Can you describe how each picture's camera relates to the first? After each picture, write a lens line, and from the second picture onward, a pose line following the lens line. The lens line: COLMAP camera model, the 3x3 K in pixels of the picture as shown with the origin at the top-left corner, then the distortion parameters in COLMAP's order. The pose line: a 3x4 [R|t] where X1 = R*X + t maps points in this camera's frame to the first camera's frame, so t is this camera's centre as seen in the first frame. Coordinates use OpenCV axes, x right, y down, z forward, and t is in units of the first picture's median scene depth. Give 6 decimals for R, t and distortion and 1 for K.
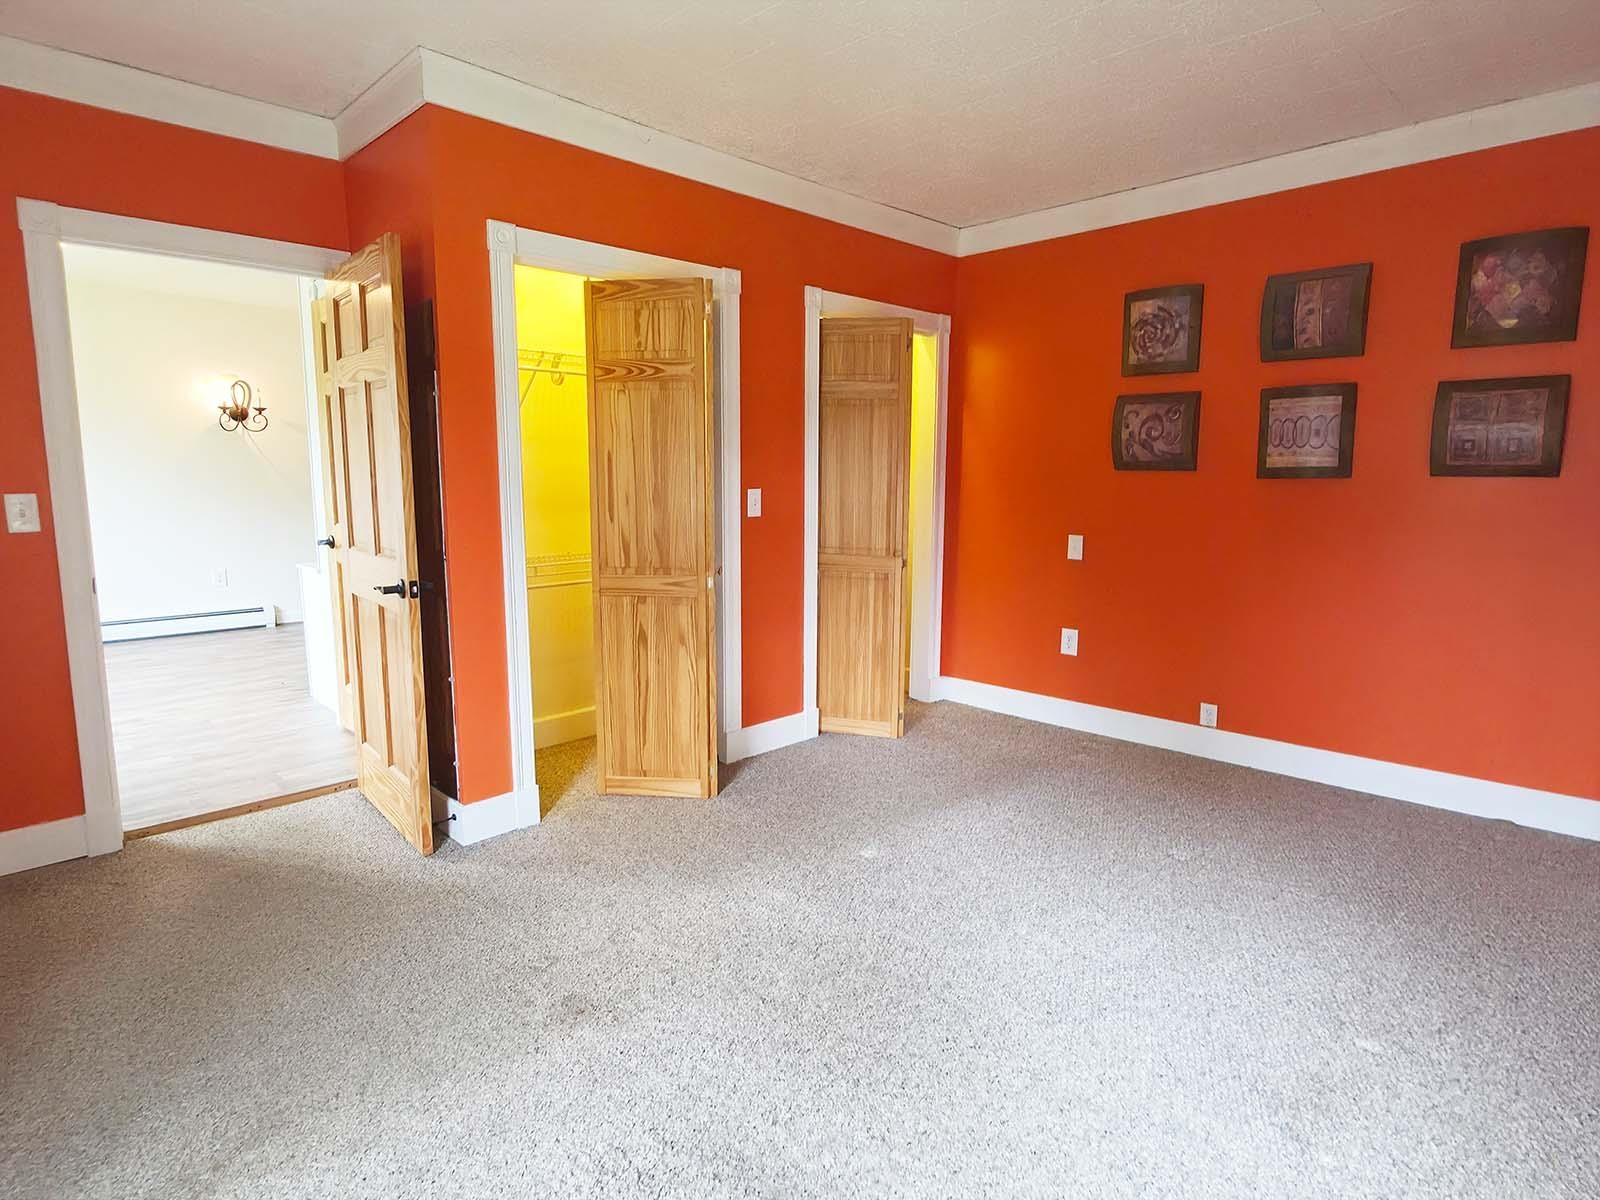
lens RADIAL K [[887.9, 0, 803.0], [0, 887.9, 593.5], [0, 0, 1]] dist [0.002003, -0.001724]
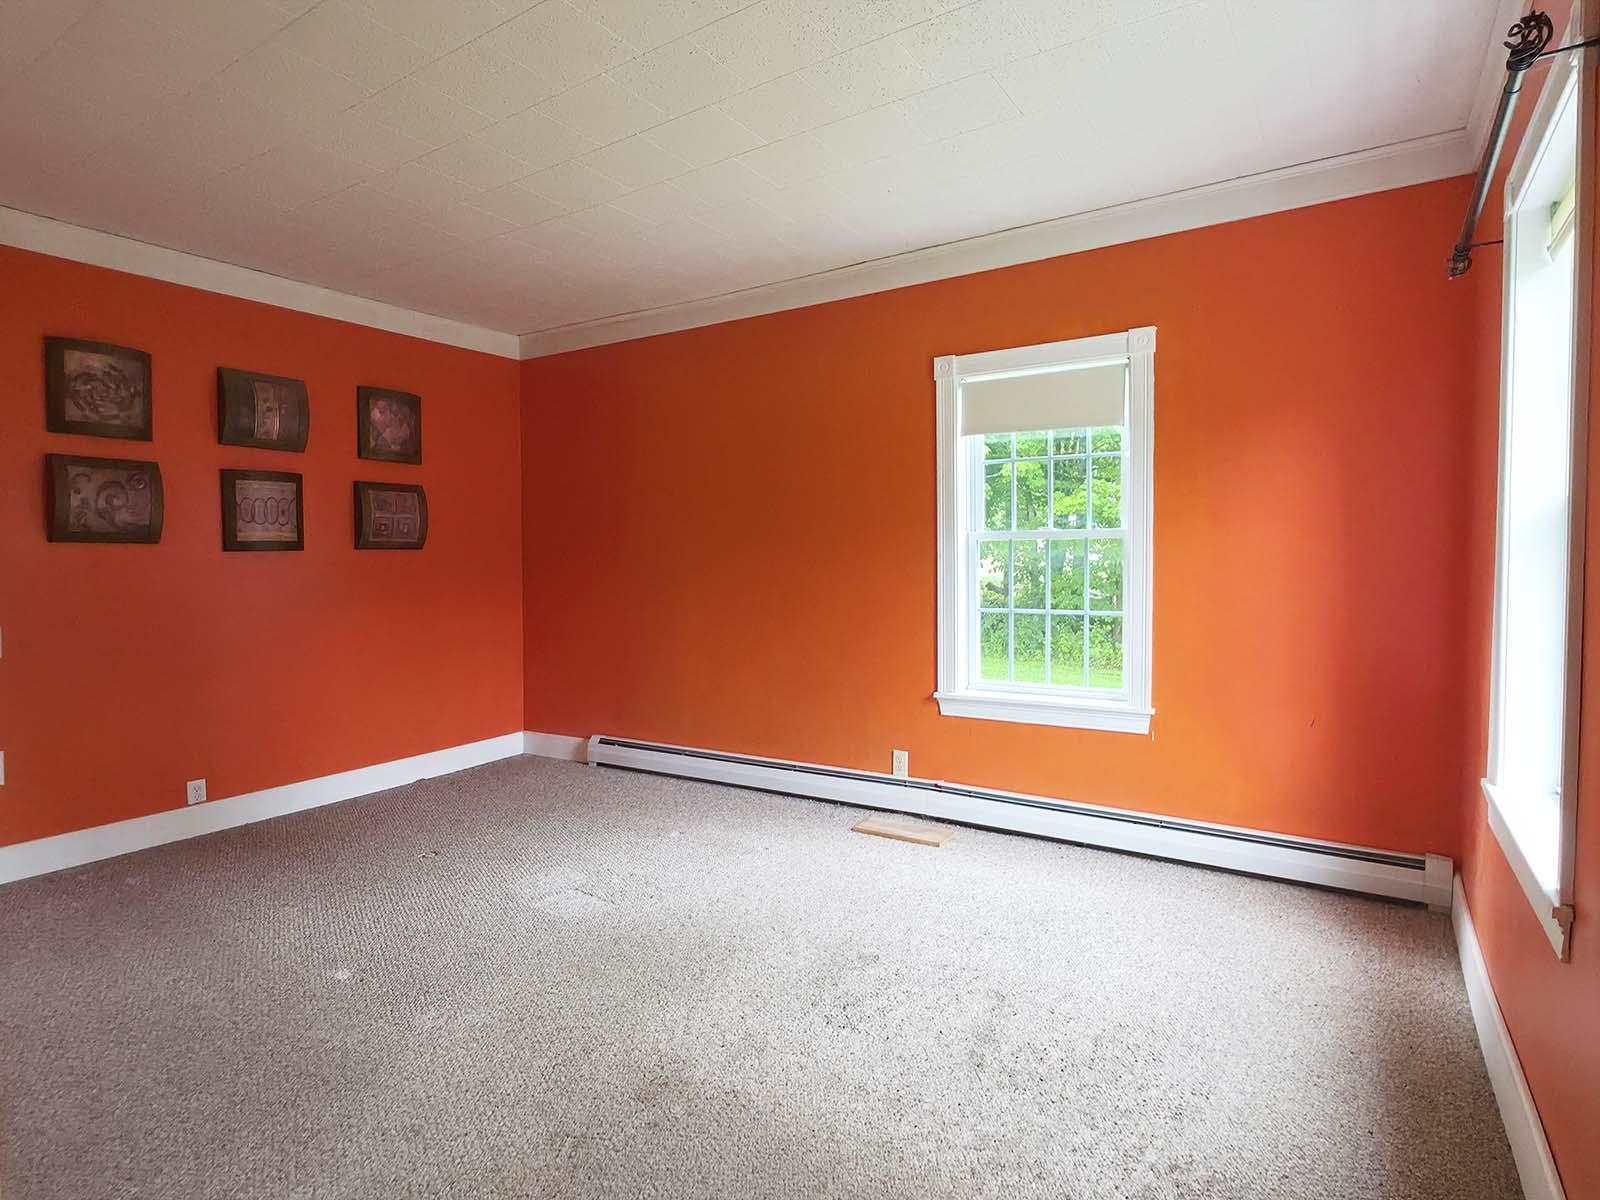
lens RADIAL K [[887.9, 0, 802.2], [0, 887.9, 598.8], [0, 0, 1]] dist [0.002003, -0.001724]
pose [[-0.218561, -0.039427, 0.975026, -0.693835], [0.145996, 0.986616, 0.072622, -0.050713], [-0.964840, 0.158222, -0.209880, 0.576133]]
